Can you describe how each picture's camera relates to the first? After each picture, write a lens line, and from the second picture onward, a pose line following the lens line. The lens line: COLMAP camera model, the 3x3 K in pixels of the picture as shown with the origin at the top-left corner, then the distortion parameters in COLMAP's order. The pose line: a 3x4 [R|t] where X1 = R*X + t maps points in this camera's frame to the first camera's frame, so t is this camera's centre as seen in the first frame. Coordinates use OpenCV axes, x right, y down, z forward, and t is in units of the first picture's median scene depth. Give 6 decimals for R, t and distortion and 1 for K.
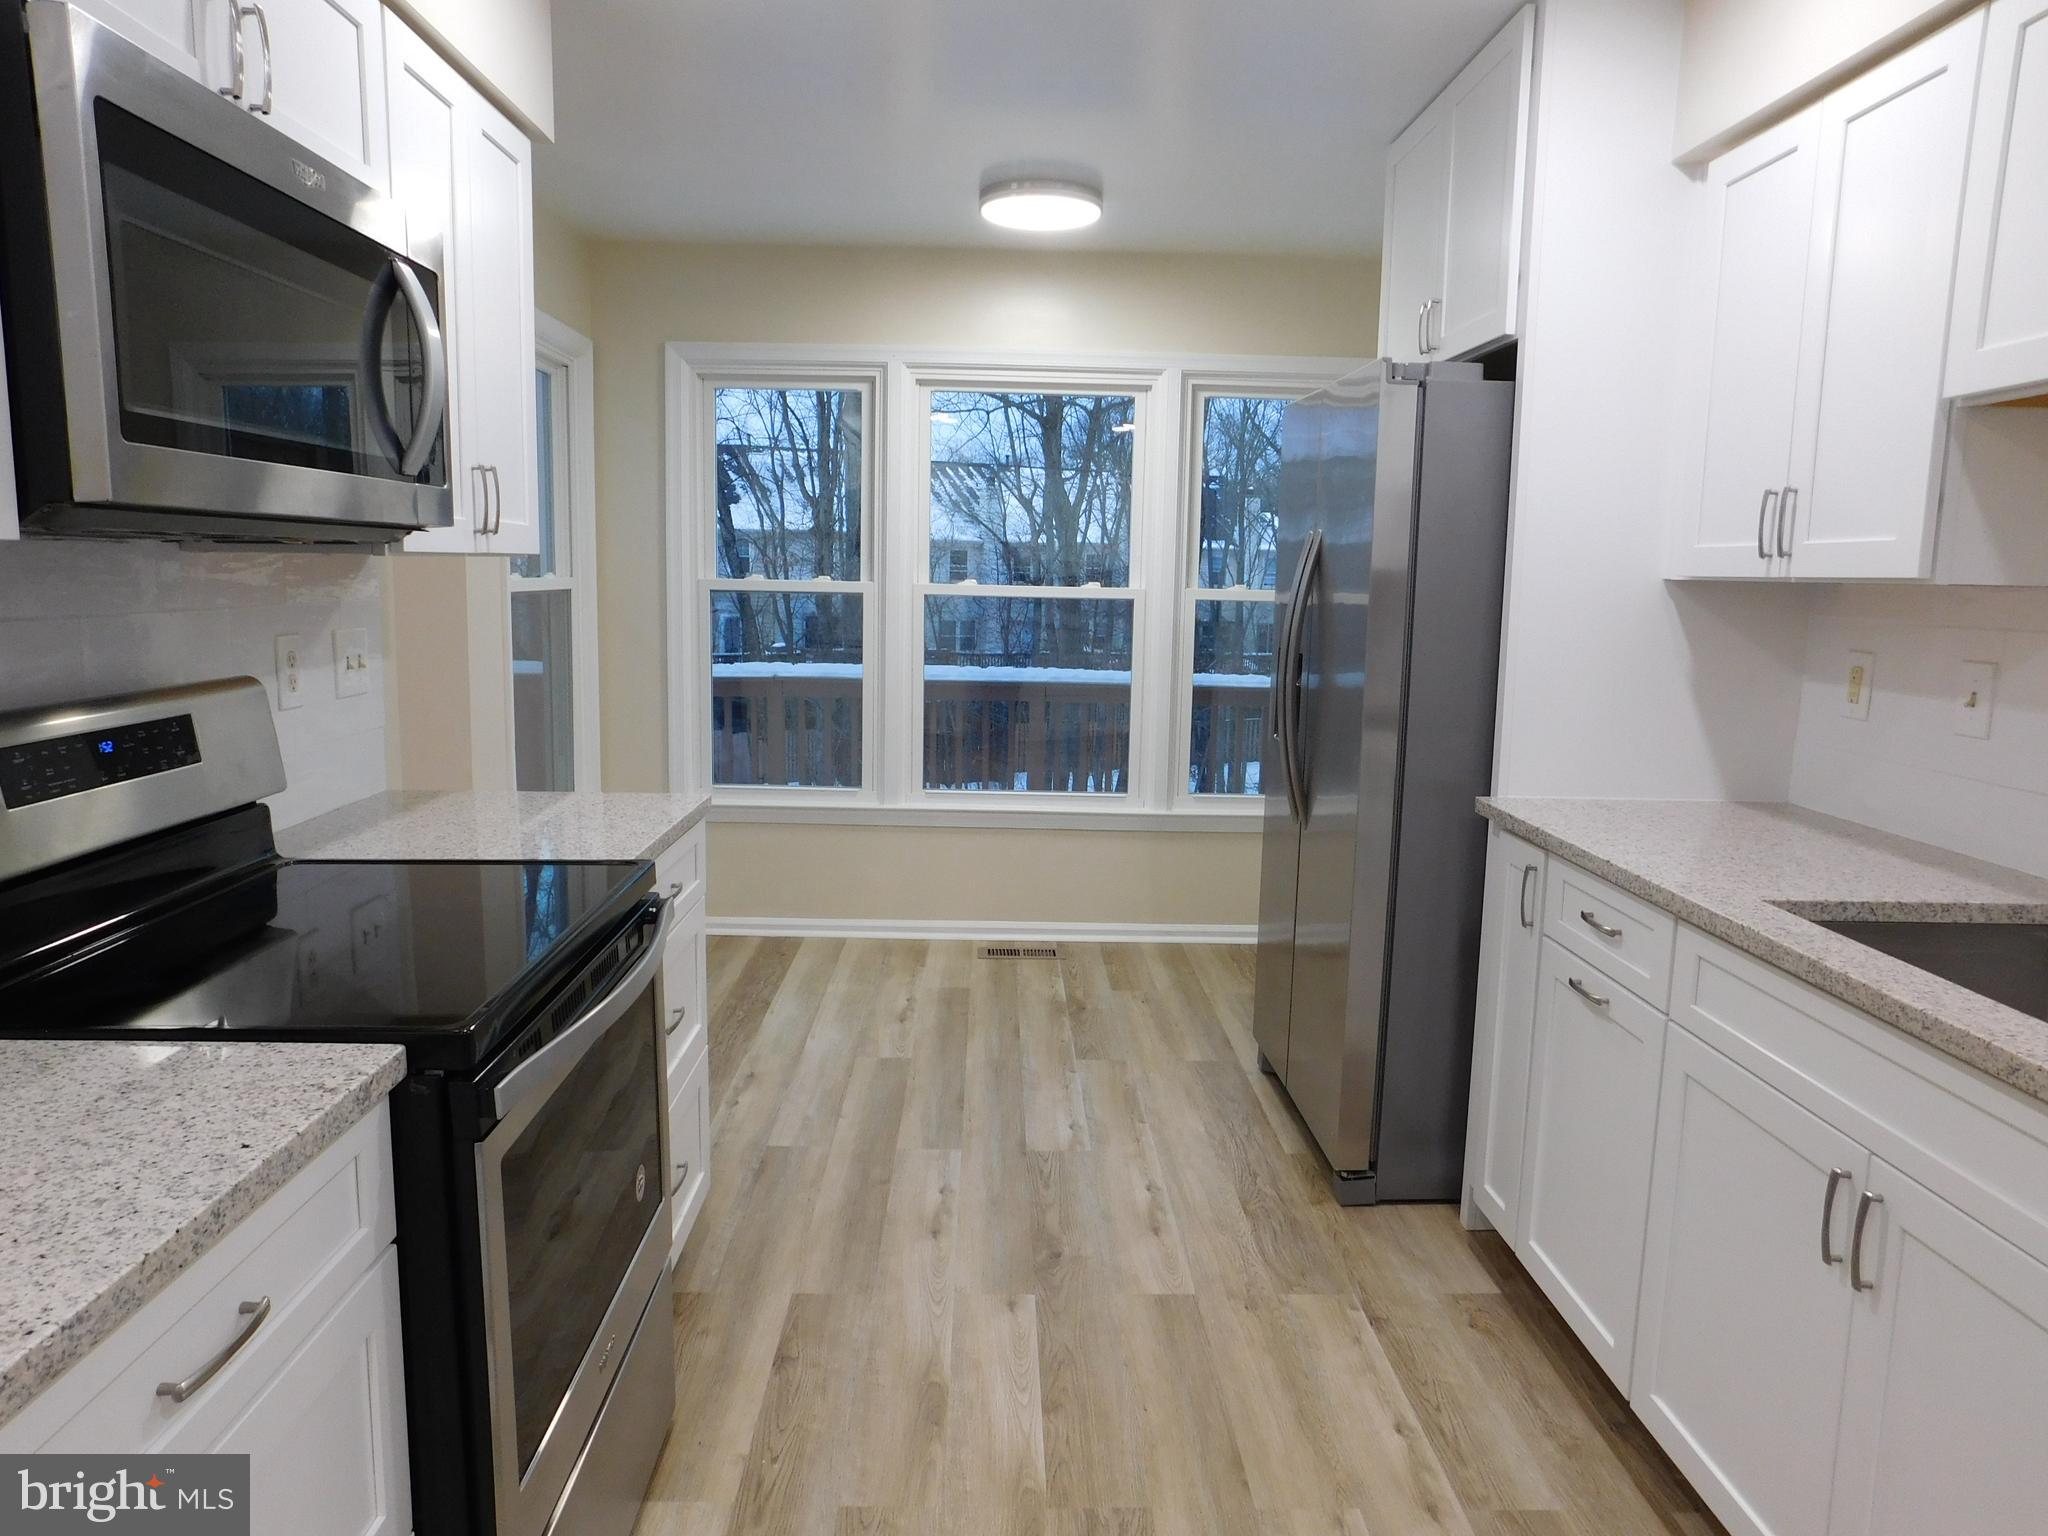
lens RADIAL K [[1358.3, 0, 1037.6], [0, 1358.3, 772.8], [0, 0, 1]] dist [-0.054805, 0.040325]
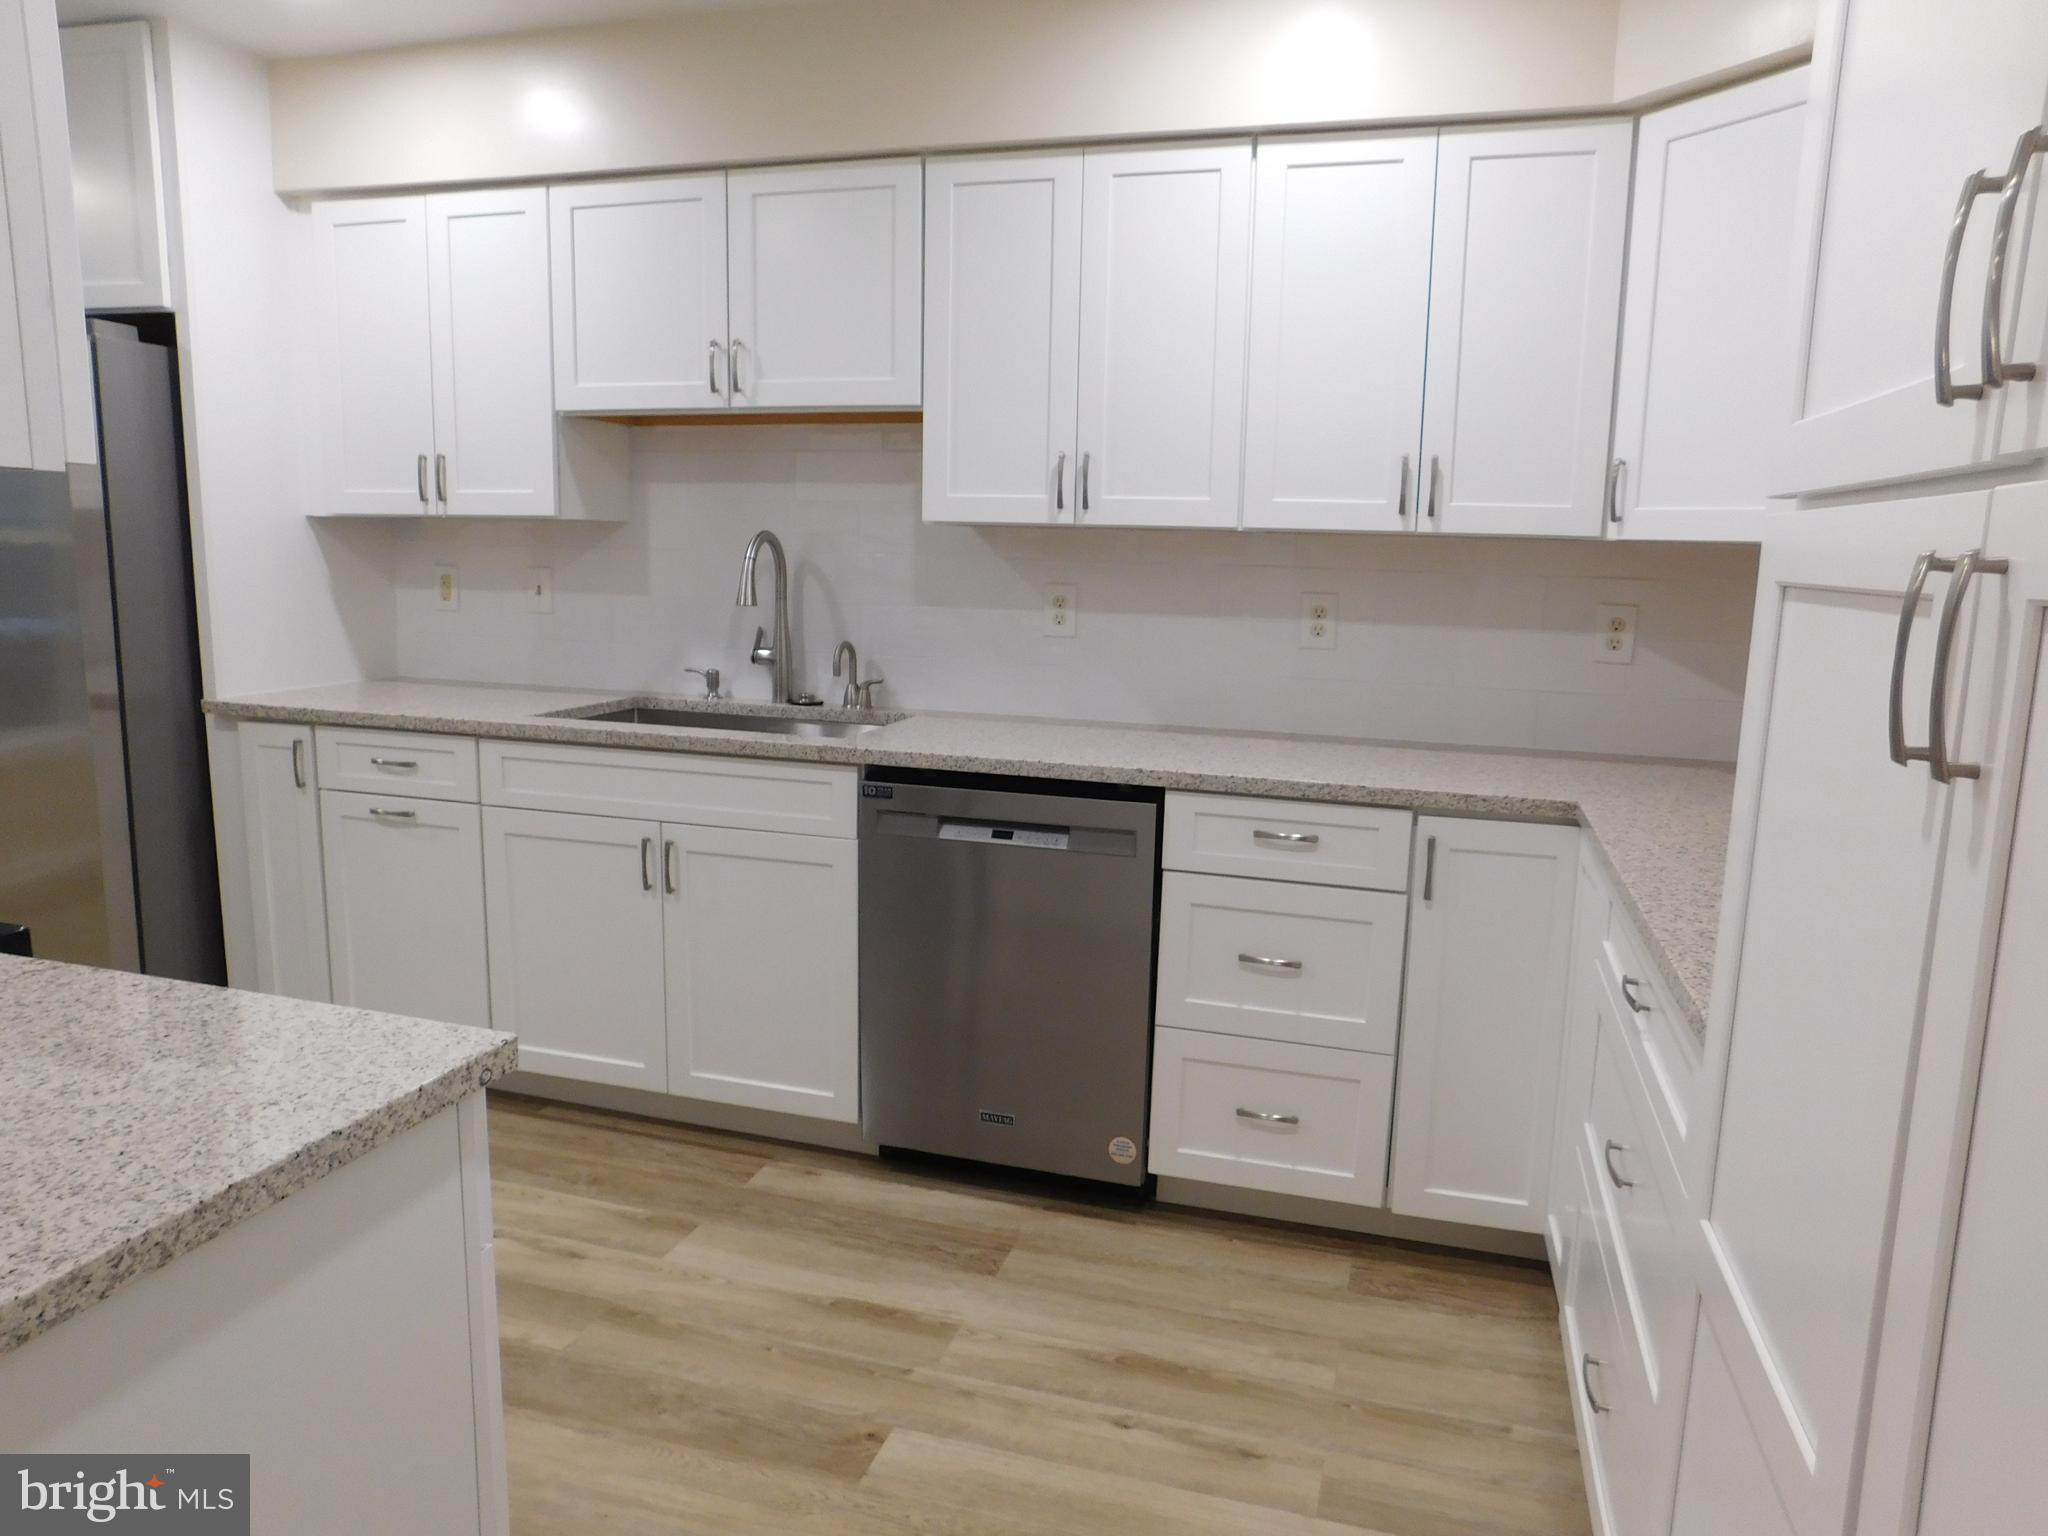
lens RADIAL K [[1358.3, 0, 1026.7], [0, 1358.3, 768.6], [0, 0, 1]] dist [-0.054805, 0.040325]
pose [[0.315024, -0.167830, 0.934127, -0.524918], [0.123340, 0.983133, 0.135040, 0.007765], [-0.941035, 0.072675, 0.330411, -0.066804]]
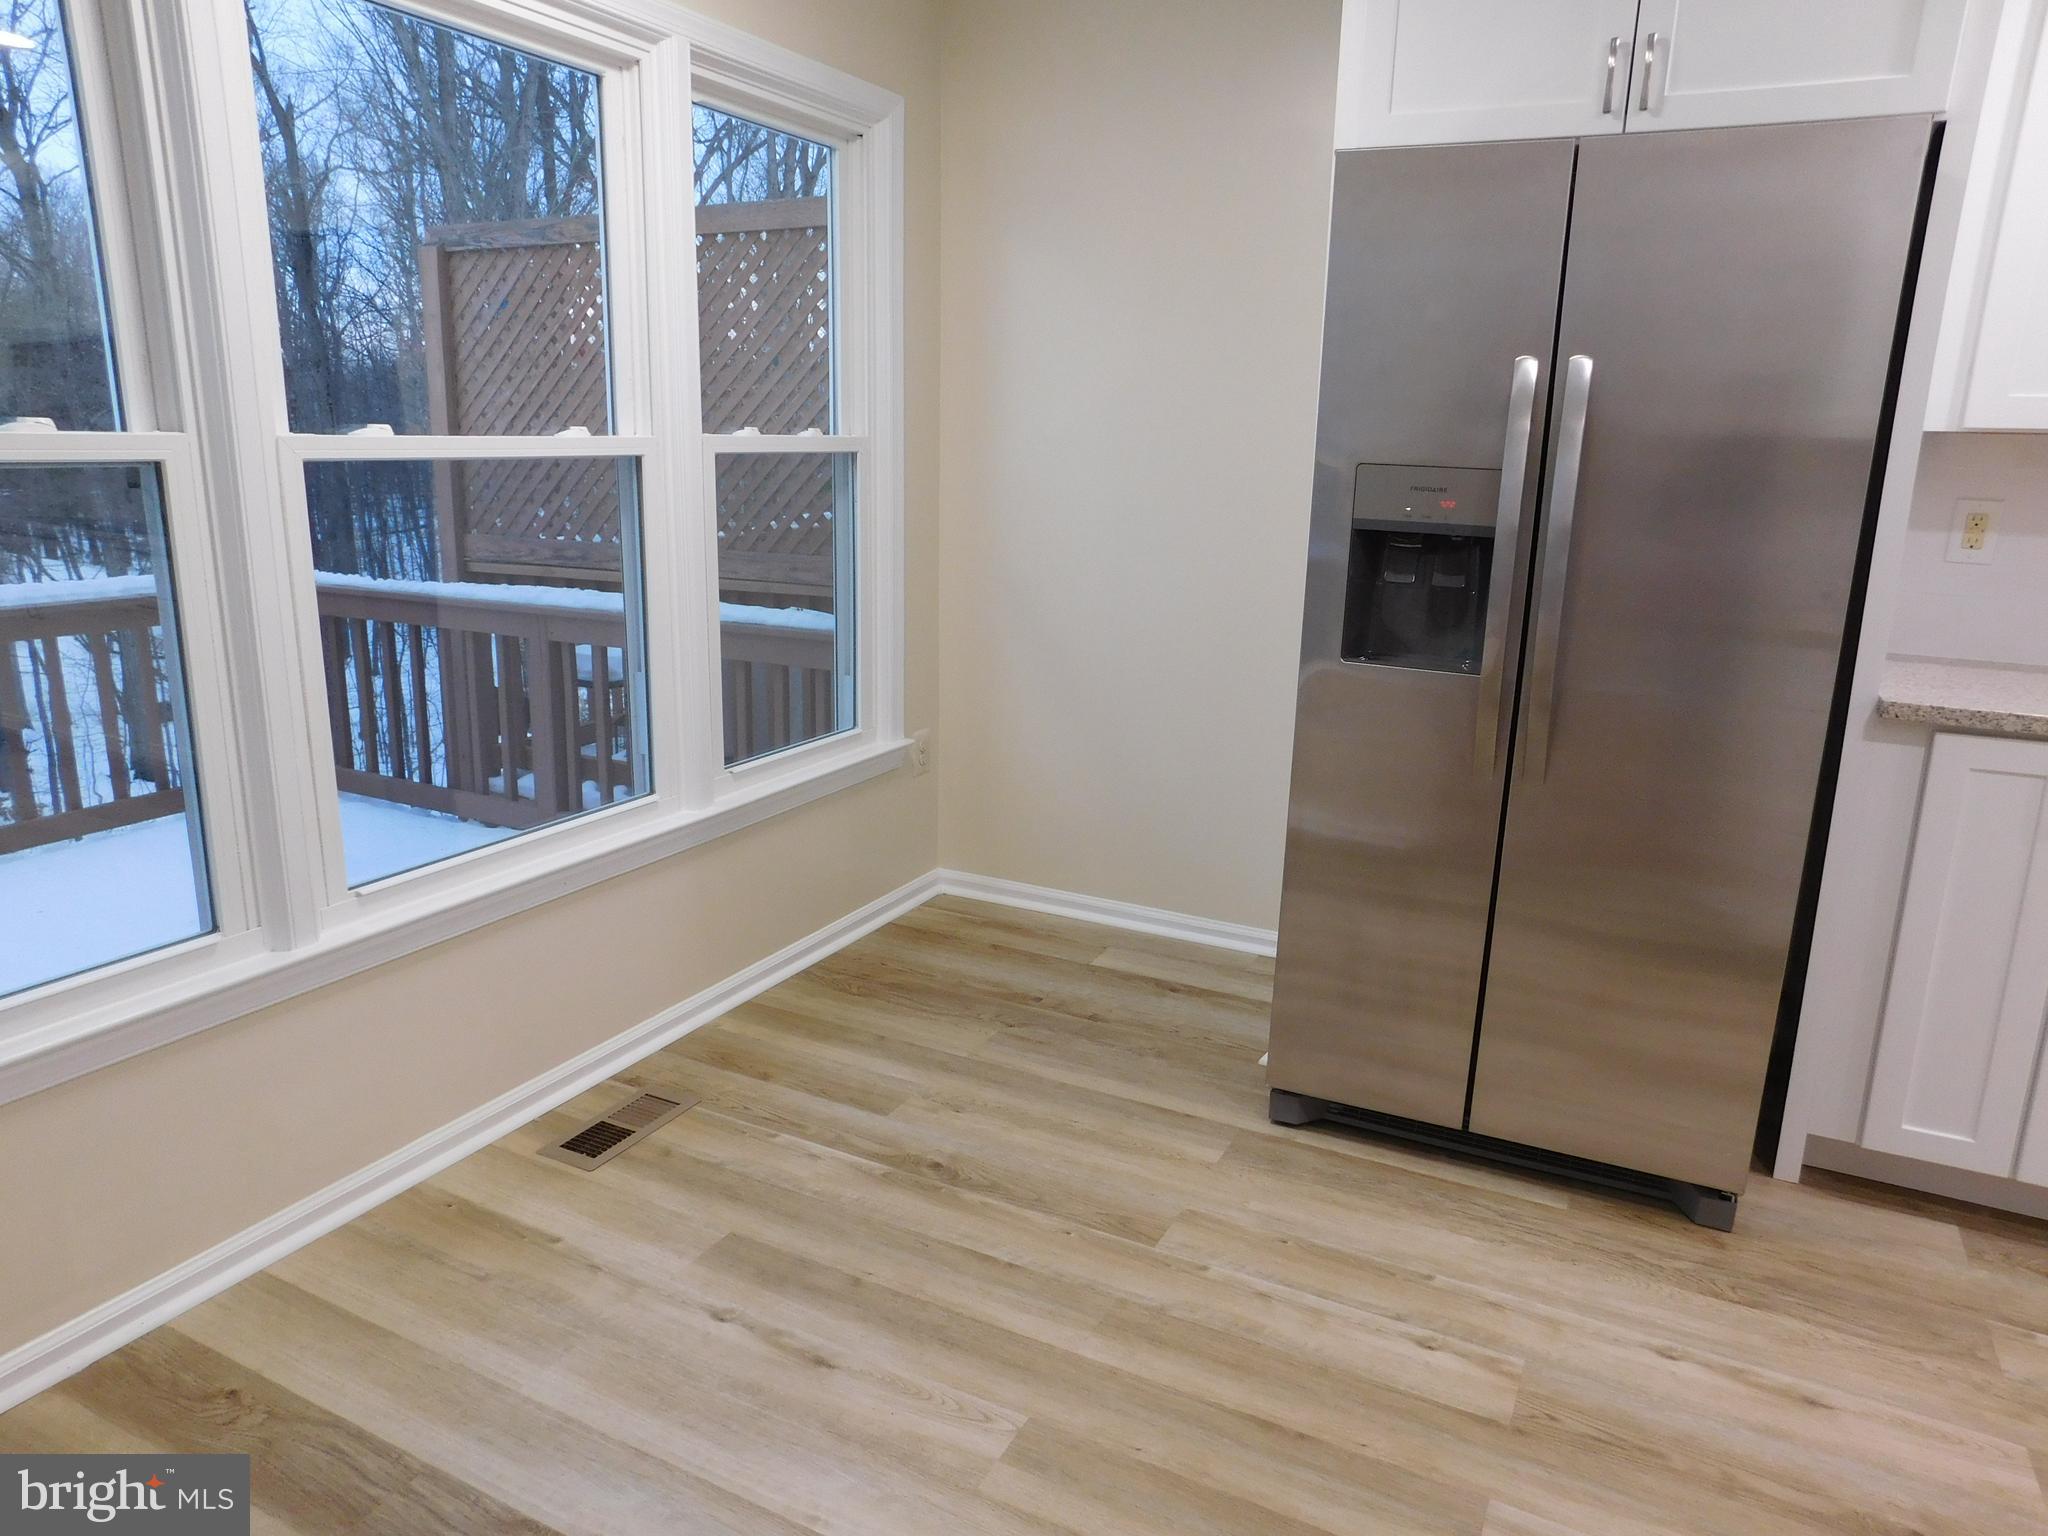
lens RADIAL K [[1358.3, 0, 1023.1], [0, 1358.3, 759.9], [0, 0, 1]] dist [-0.054805, 0.040325]
pose [[0.484050, -0.219428, 0.847082, -0.594470], [0.116978, 0.975586, 0.185871, -0.150465], [-0.867186, 0.009119, 0.497900, 0.979920]]
